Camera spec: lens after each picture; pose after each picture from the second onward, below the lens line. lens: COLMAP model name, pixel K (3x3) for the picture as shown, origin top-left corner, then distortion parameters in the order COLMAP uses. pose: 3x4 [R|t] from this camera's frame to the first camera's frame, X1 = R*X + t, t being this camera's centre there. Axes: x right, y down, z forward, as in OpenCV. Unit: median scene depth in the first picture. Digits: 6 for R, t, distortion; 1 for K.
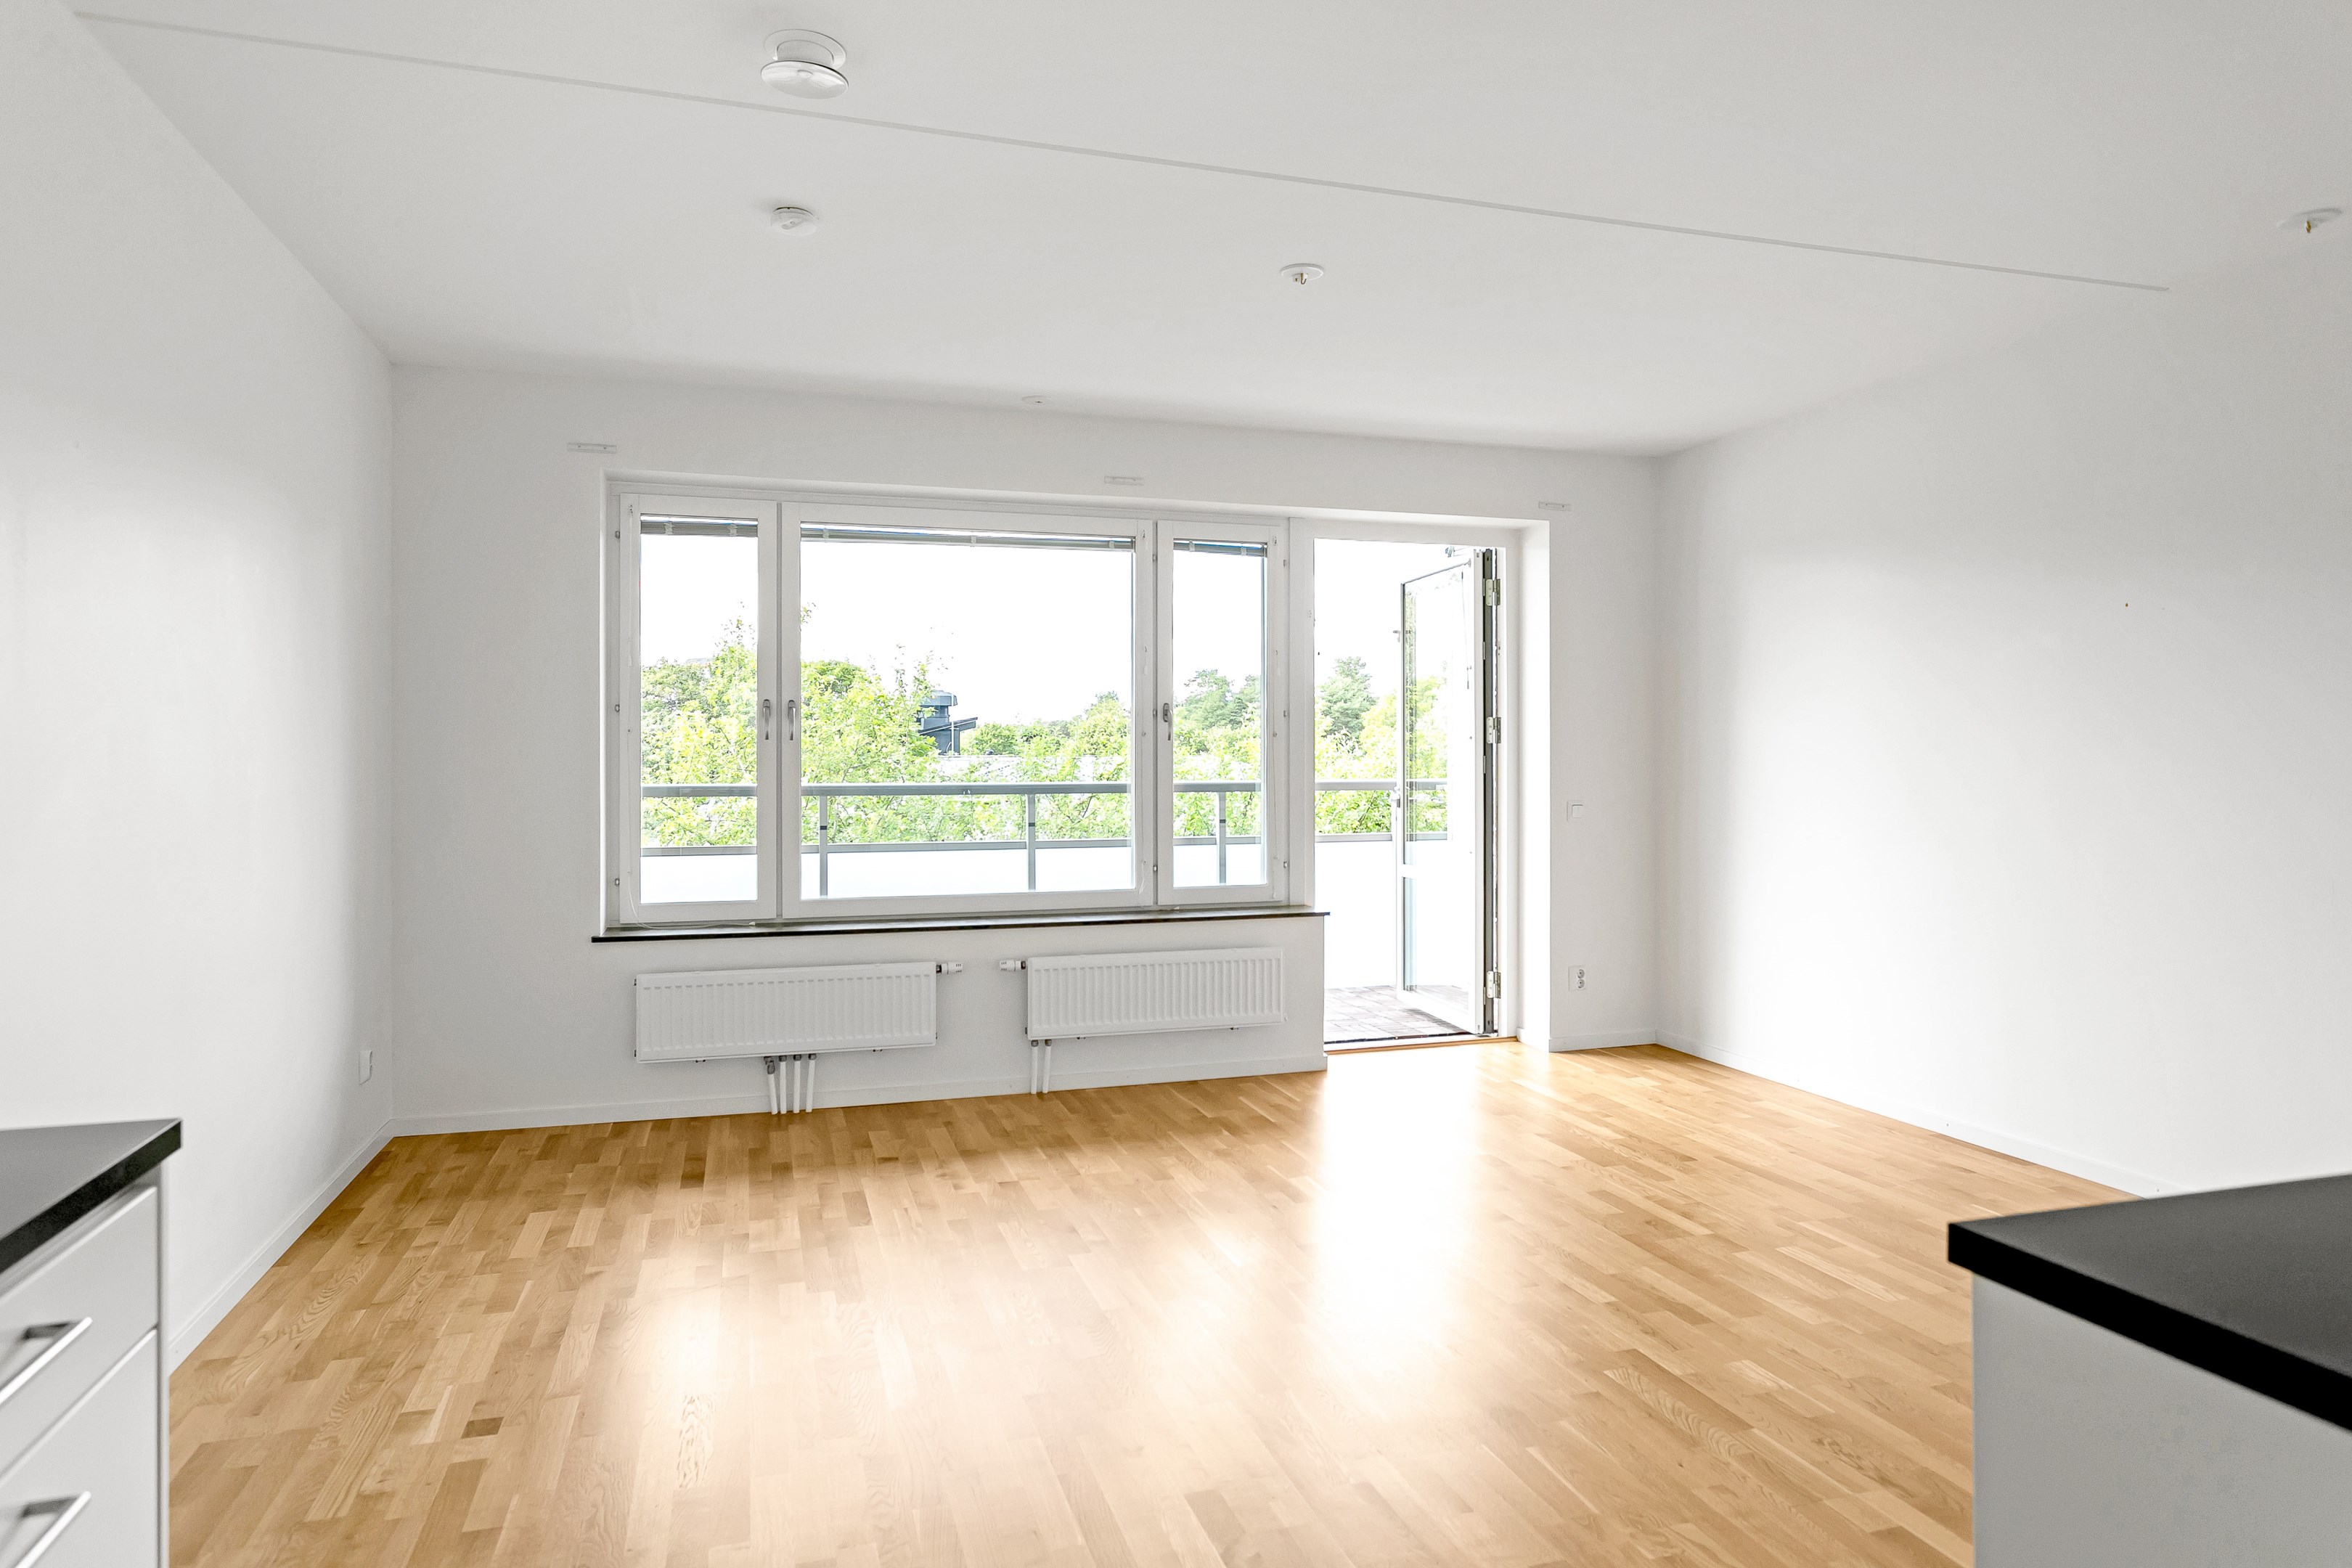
lens RADIAL K [[1363.7, 0, 1168.6], [0, 1363.7, 775.6], [0, 0, 1]] dist [-0.003377, 0.000325]
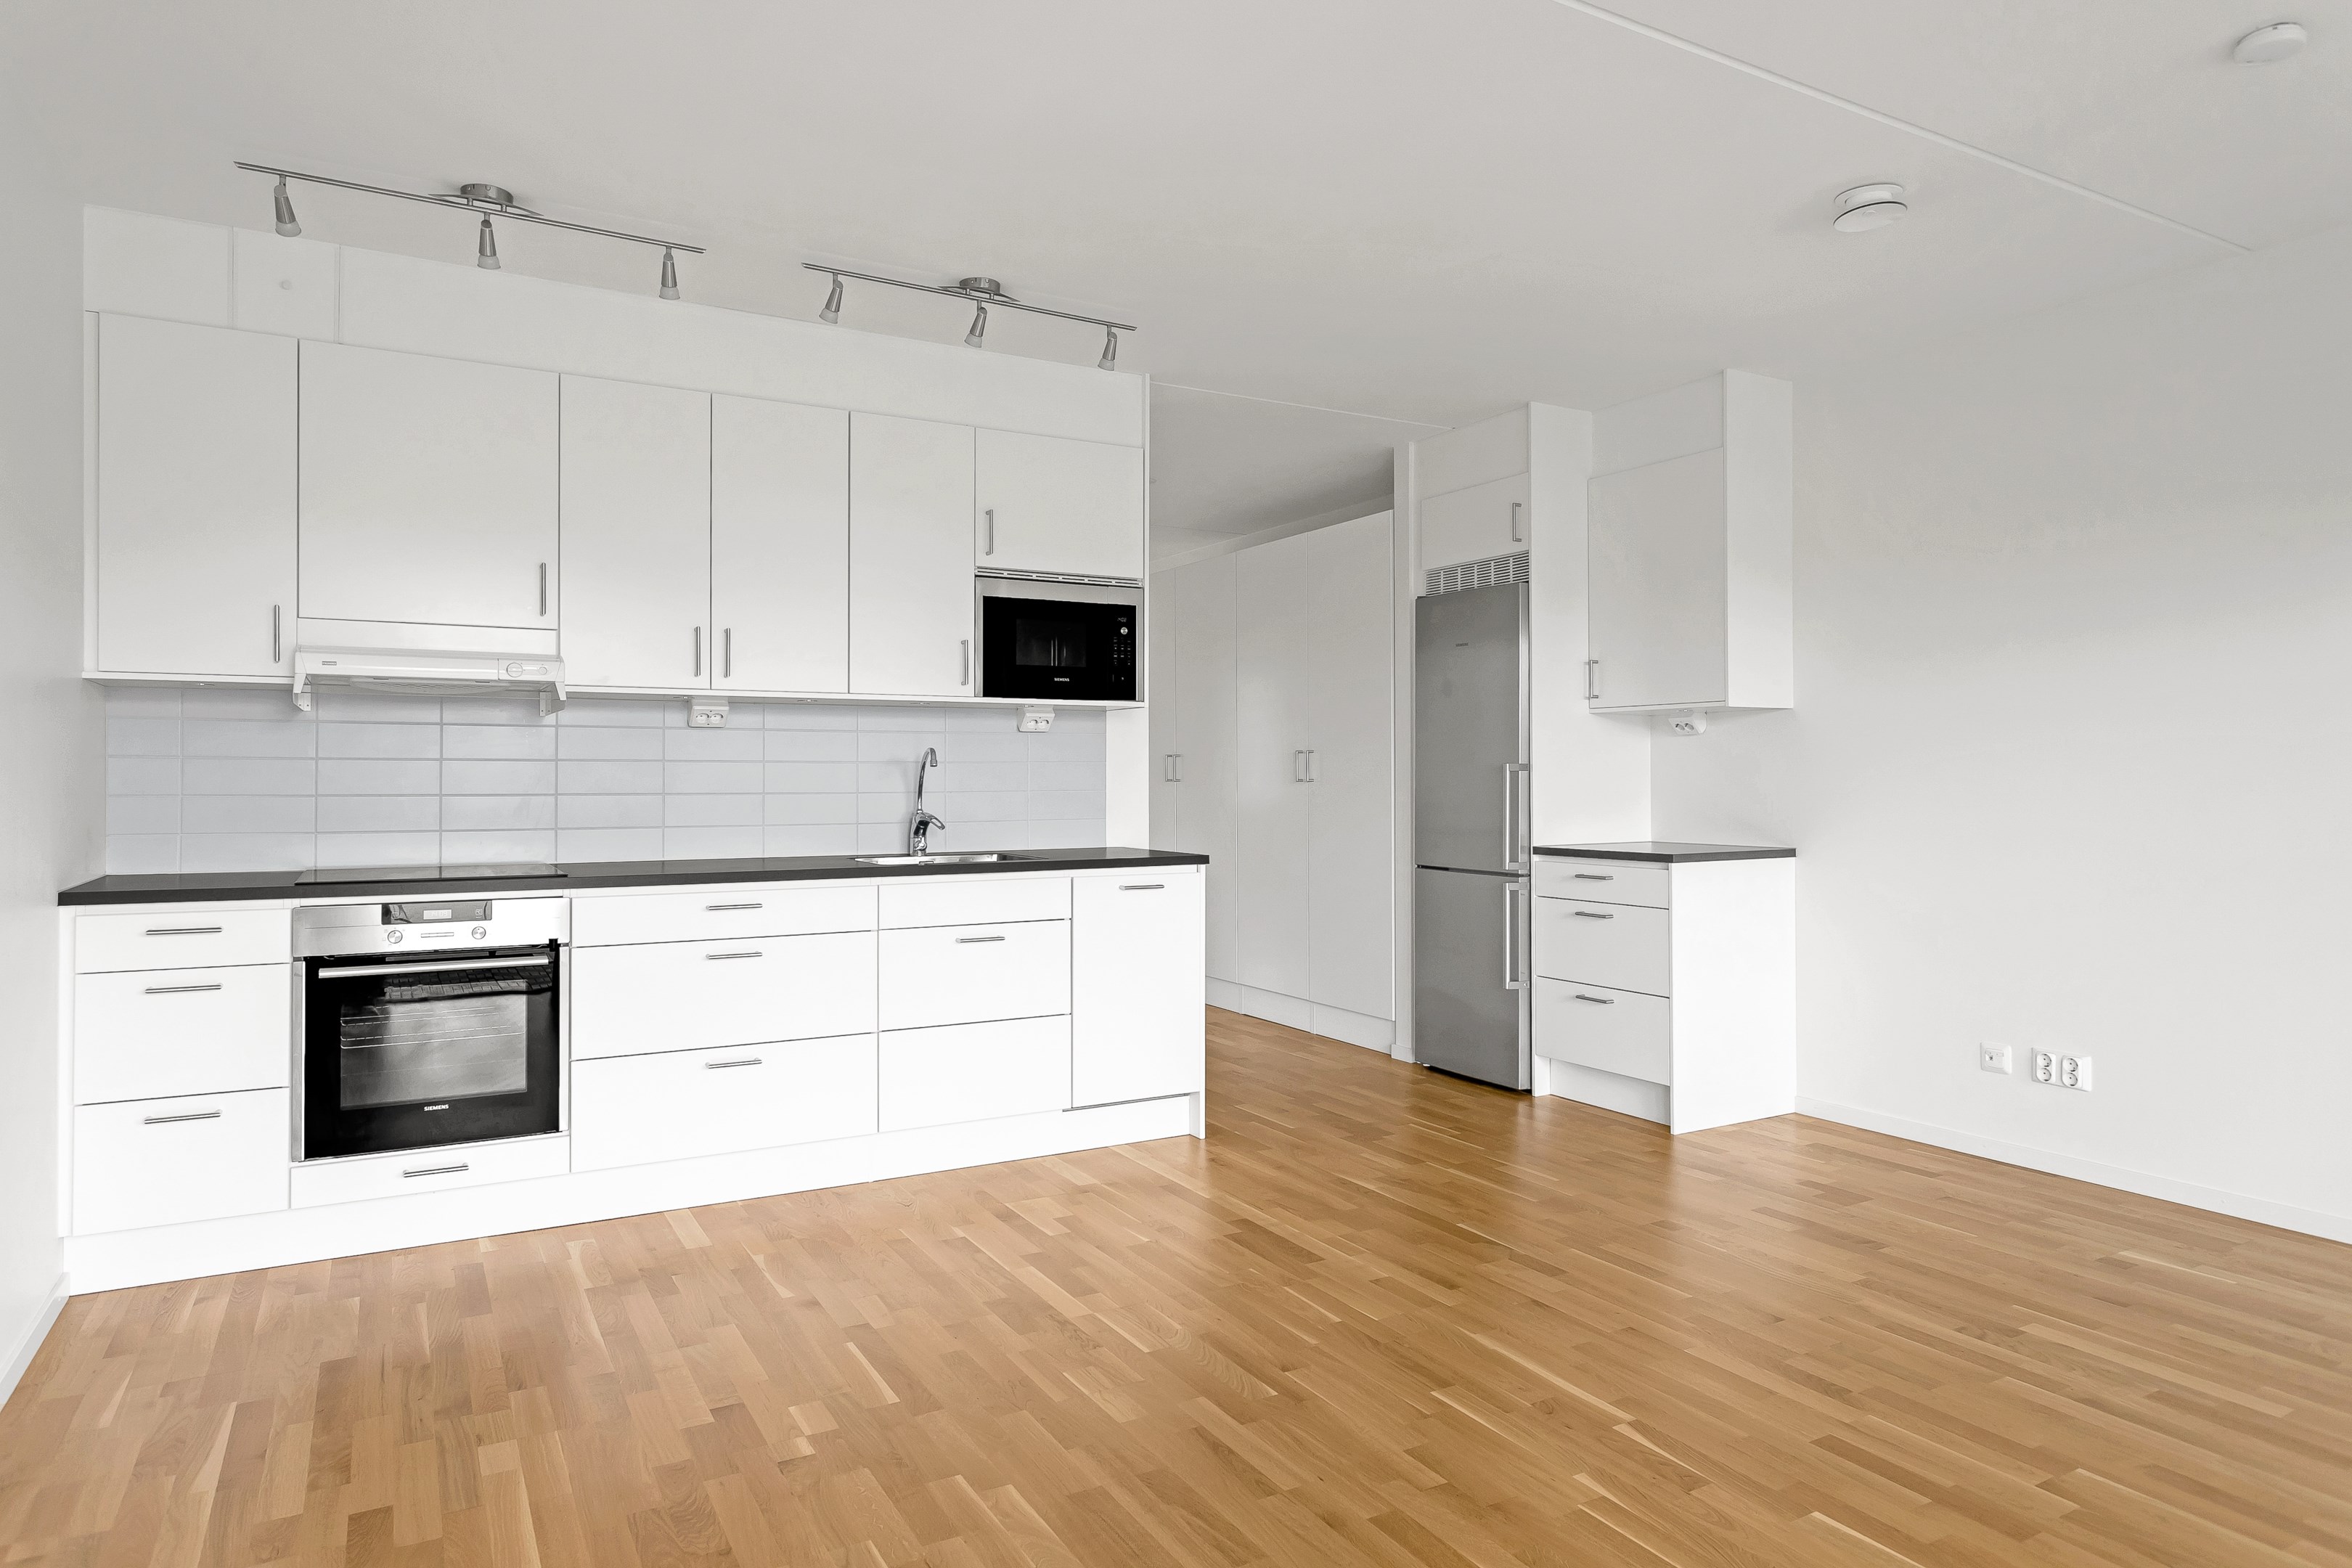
lens RADIAL K [[1385.0, 0, 1177.7], [0, 1385.0, 770.2], [0, 0, 1]] dist [-0.003001, -0.000823]
pose [[-0.975772, 0.001046, -0.218786, 0.702808], [0.000990, 0.999999, 0.000364, 0.012759], [0.218786, 0.000138, -0.975773, 2.262053]]
